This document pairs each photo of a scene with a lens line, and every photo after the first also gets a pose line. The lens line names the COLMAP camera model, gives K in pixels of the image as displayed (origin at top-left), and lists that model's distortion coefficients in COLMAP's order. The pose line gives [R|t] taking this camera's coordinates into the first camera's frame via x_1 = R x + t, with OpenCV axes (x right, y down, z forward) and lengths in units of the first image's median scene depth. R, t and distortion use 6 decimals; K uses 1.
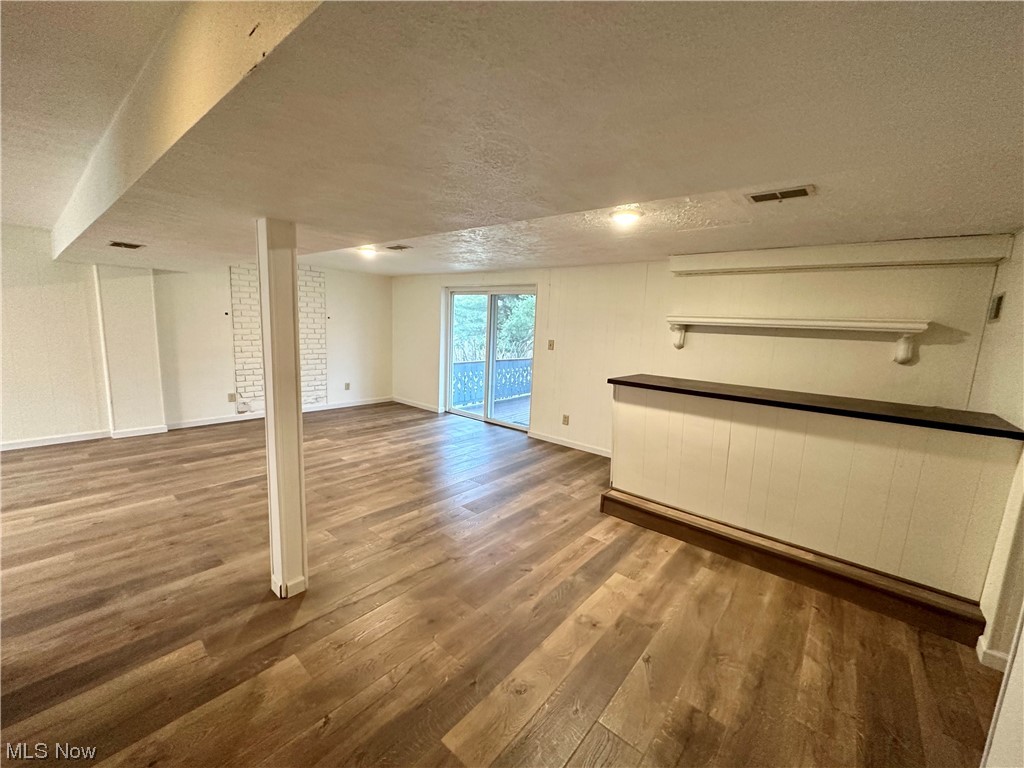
lens RADIAL K [[405.2, 0, 512.0], [0, 405.2, 384.0], [0, 0, 1]] dist [-0.000154, -0.000513]
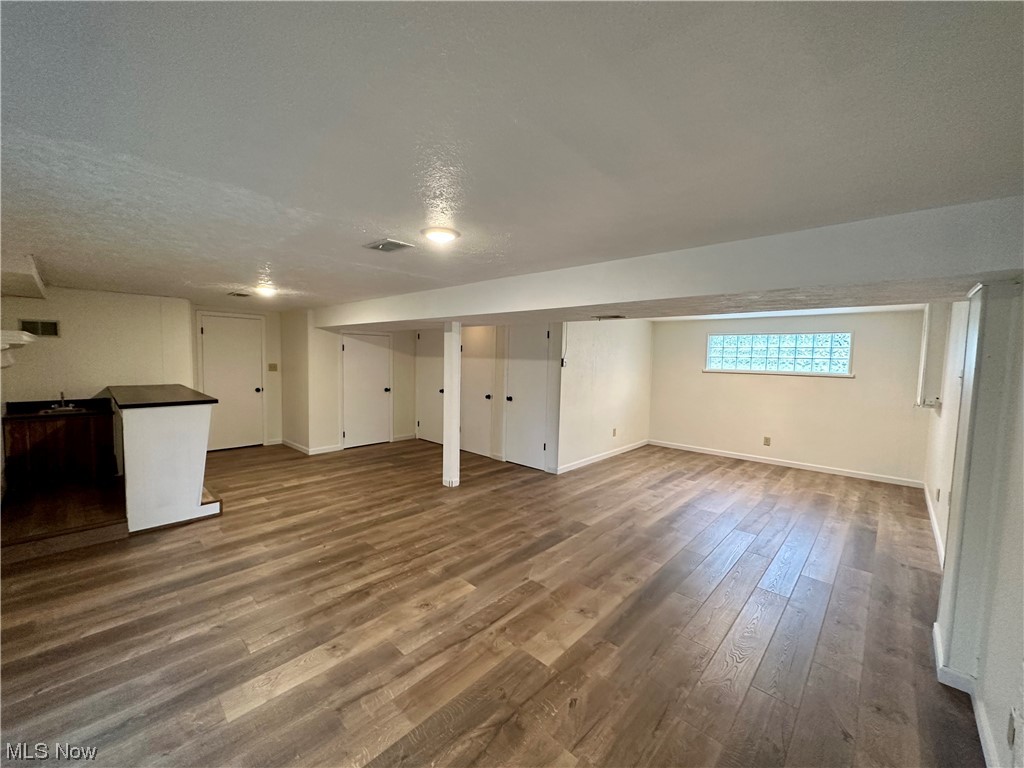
lens RADIAL K [[405.2, 0, 512.0], [0, 405.2, 384.0], [0, 0, 1]] dist [-0.000154, -0.000513]
pose [[-0.996629, -0.068628, 0.044944, -0.519558], [-0.057299, 0.974420, 0.217306, -0.284791], [-0.058707, 0.213999, -0.975068, 1.656685]]
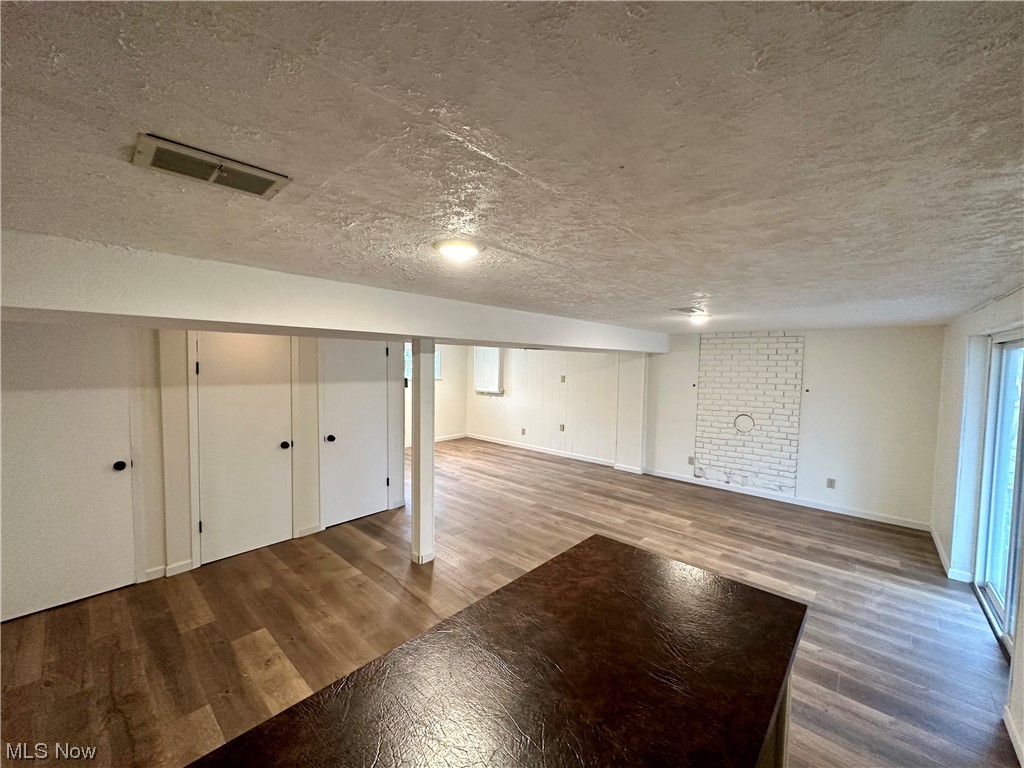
lens RADIAL K [[405.2, 0, 512.0], [0, 405.2, 384.0], [0, 0, 1]] dist [-0.000154, -0.000513]
pose [[-0.030370, 0.005740, -0.999522, 0.573984], [-0.165257, 0.986193, 0.010684, -0.140453], [0.985783, 0.165502, -0.029002, 0.709957]]
